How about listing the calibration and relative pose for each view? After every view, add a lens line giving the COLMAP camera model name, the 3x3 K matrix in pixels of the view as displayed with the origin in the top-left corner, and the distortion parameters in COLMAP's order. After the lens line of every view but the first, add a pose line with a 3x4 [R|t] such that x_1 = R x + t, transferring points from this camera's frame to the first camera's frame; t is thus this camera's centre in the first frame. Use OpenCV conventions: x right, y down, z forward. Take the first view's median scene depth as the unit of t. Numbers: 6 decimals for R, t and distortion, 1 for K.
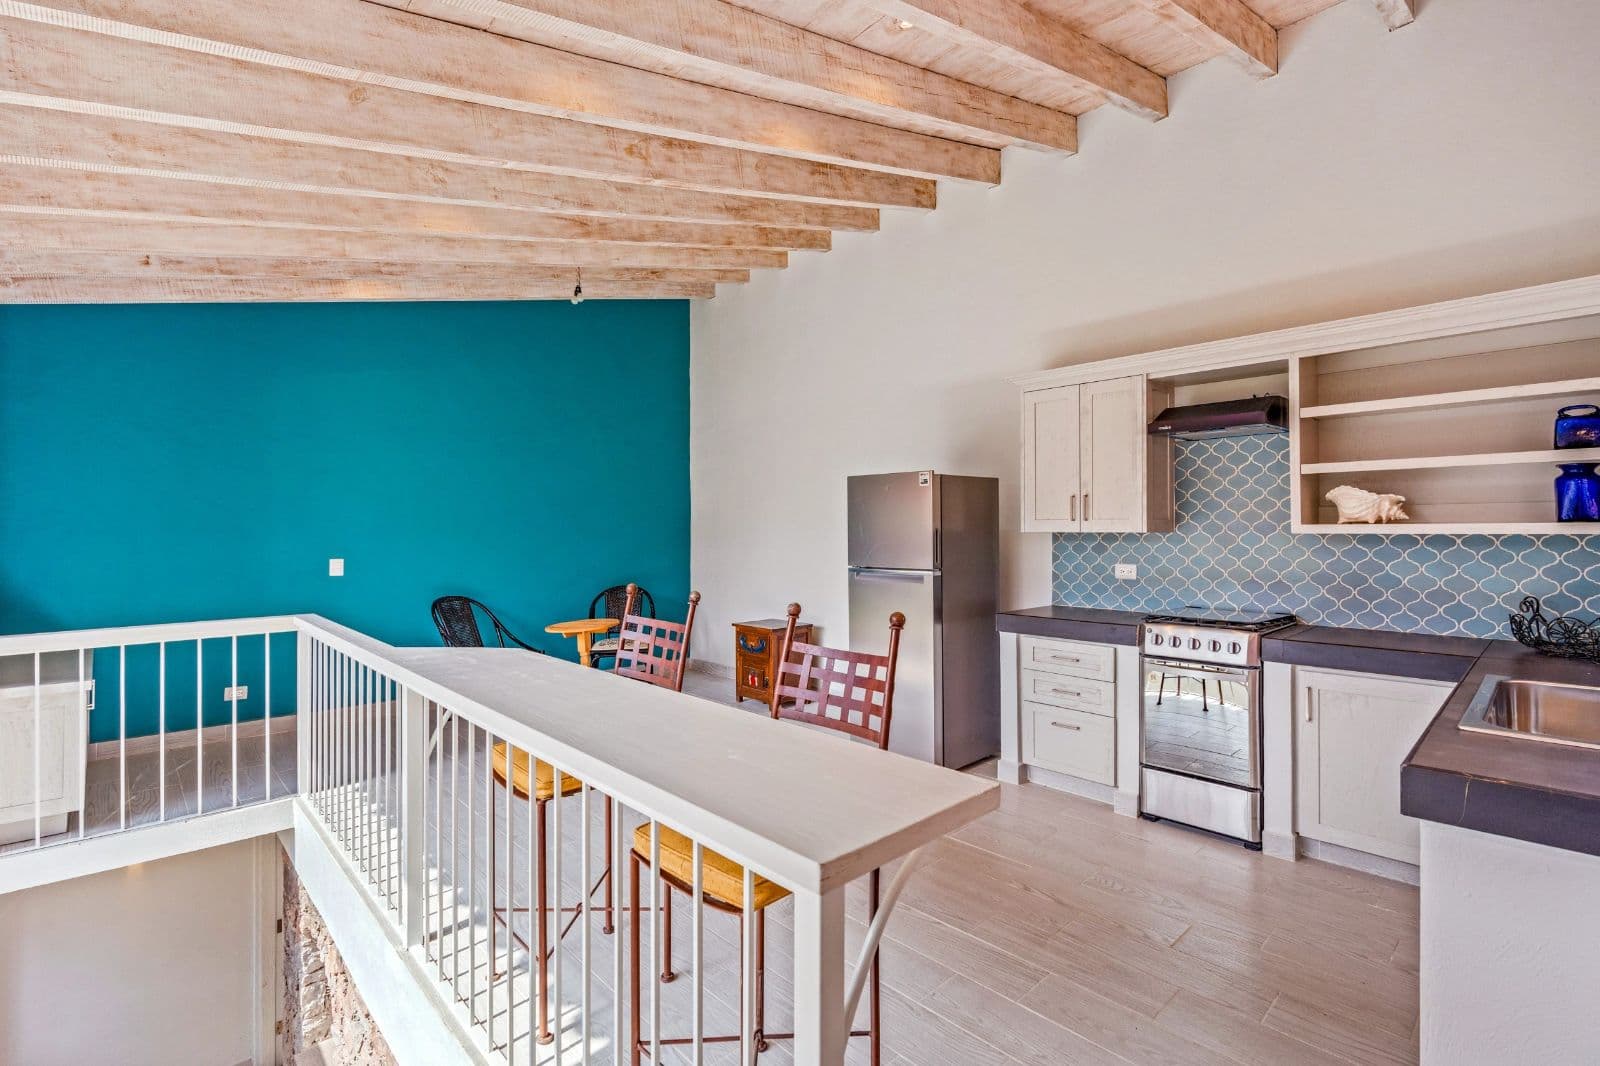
lens RADIAL K [[730.4, 0, 801.5], [0, 730.4, 529.7], [0, 0, 1]] dist [-0.002012, -0.000085]
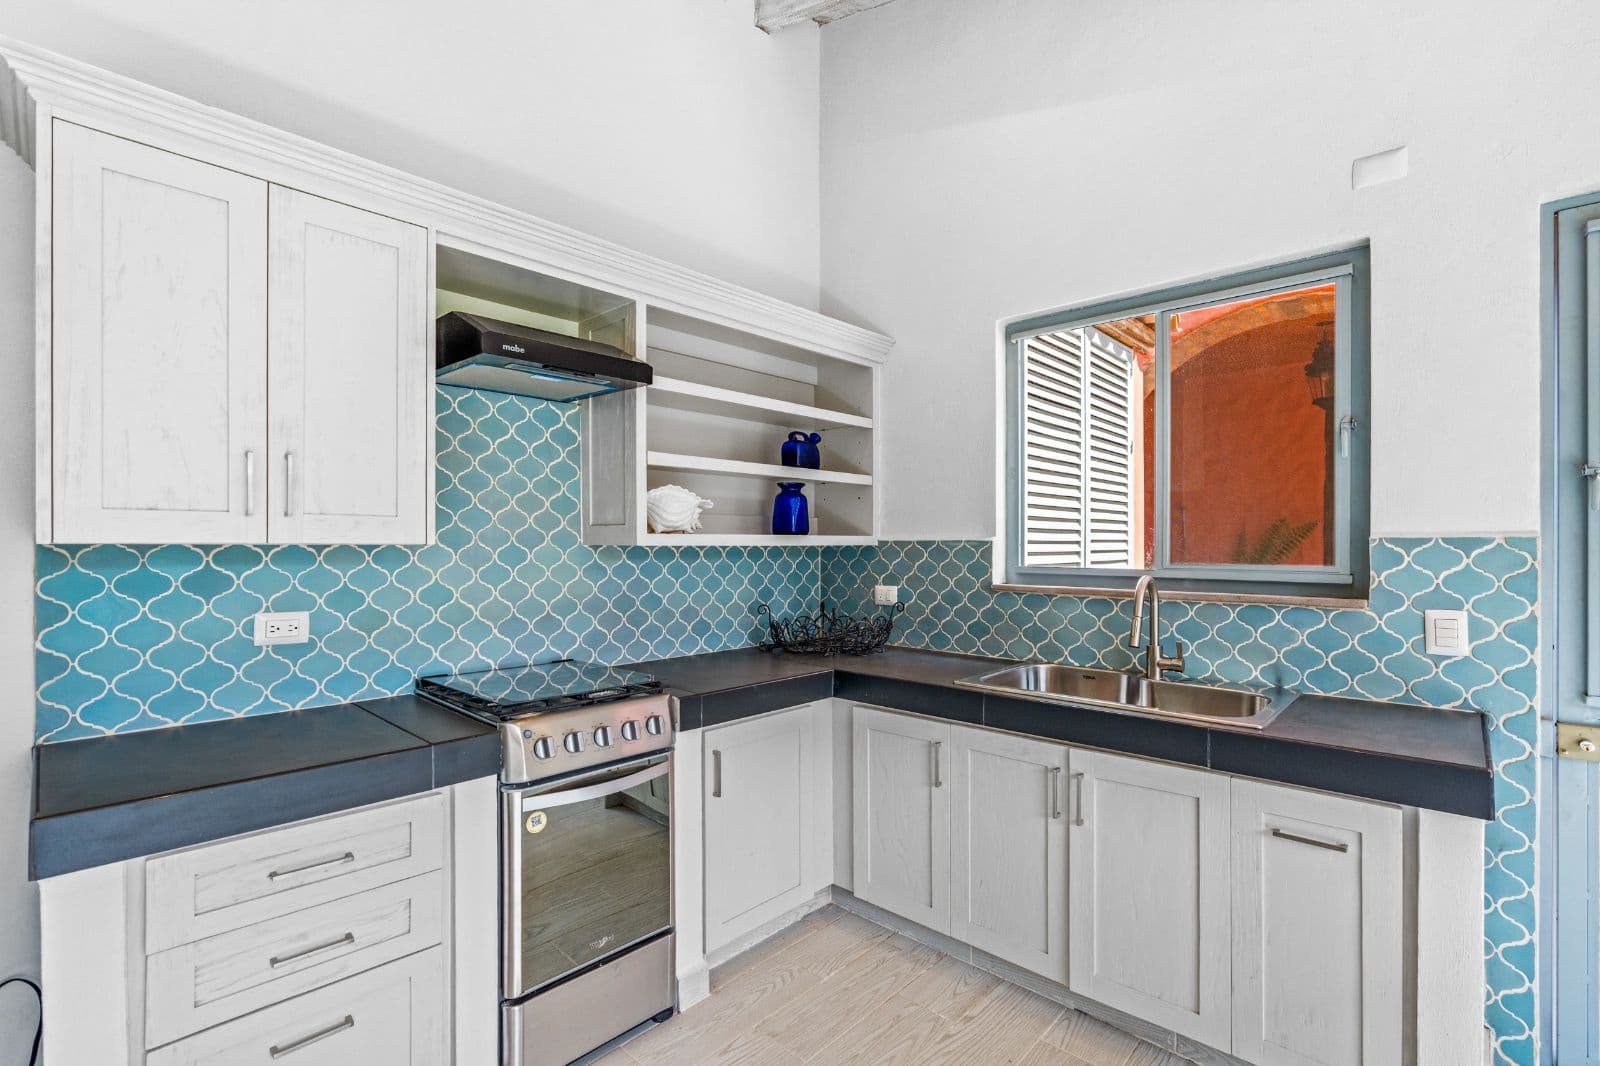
lens RADIAL K [[730.4, 0, 801.5], [0, 730.4, 531.8], [0, 0, 1]] dist [-0.002012, -0.000085]
pose [[-0.061185, 0.017911, 0.997966, -0.050498], [-0.001985, 0.999835, -0.018067, 0.003824], [-0.998124, -0.003087, -0.061139, 0.802803]]
